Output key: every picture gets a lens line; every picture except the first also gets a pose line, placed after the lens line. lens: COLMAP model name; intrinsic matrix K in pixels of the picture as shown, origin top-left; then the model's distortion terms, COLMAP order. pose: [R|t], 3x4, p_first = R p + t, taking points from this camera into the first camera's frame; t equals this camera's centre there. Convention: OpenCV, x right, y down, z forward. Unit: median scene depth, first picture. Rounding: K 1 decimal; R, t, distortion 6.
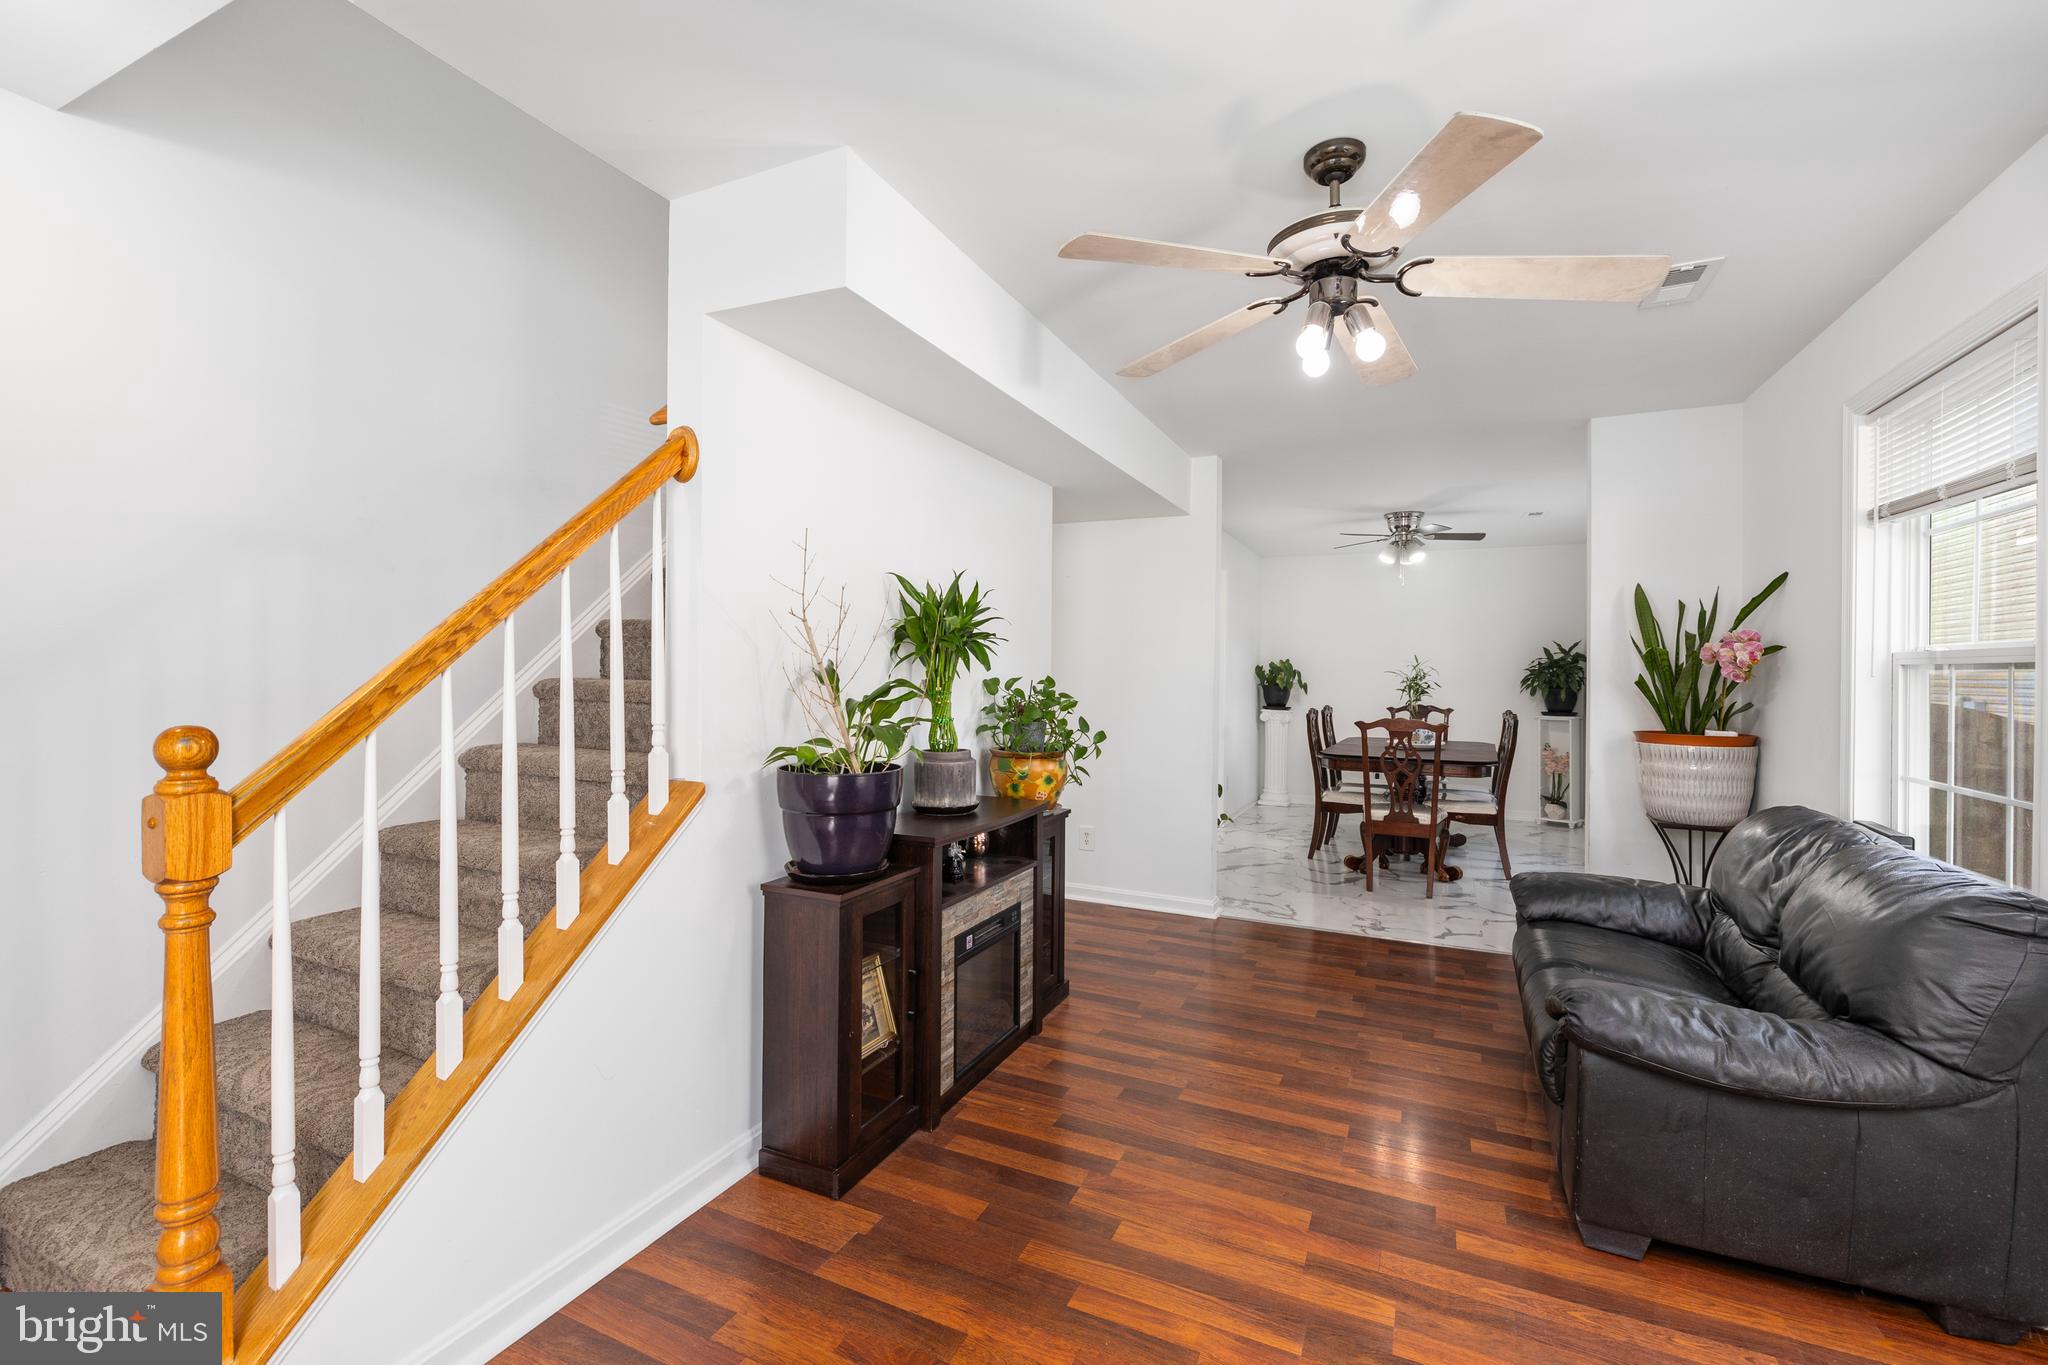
lens RADIAL K [[861.2, 0, 1019.6], [0, 861.2, 673.3], [0, 0, 1]] dist [-0.001268, -0.000092]
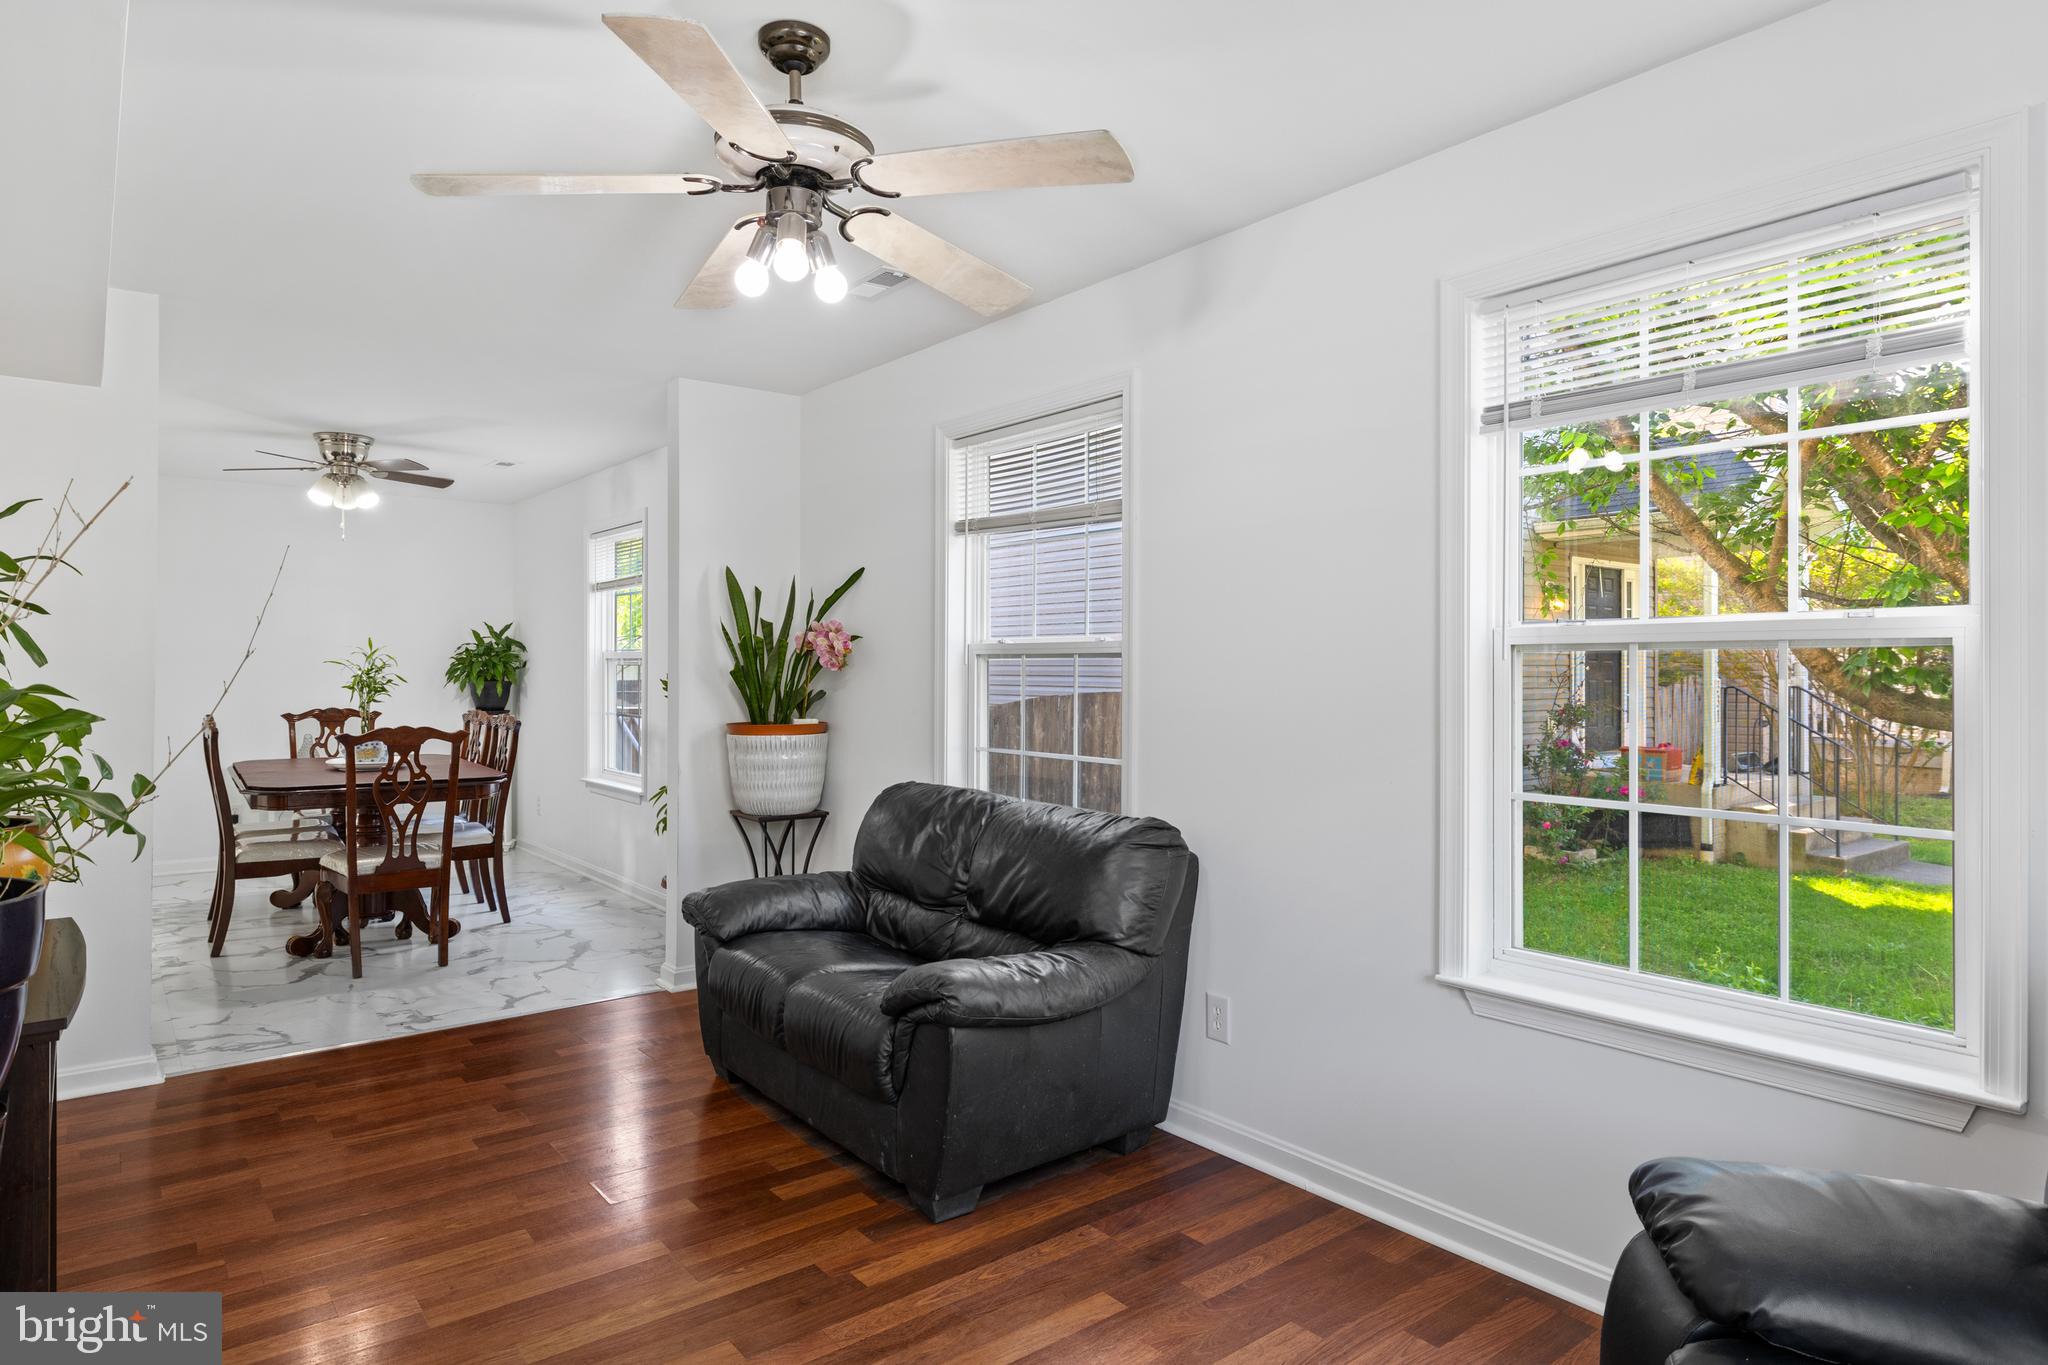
lens RADIAL K [[1163.5, 0, 1002.4], [0, 1163.5, 679.2], [0, 0, 1]] dist [0.004033, -0.000793]
pose [[0.448617, -0.018560, 0.893531, -0.302031], [0.004874, 0.999820, 0.018321, -0.003828], [-0.893711, -0.003864, 0.448627, 0.175101]]
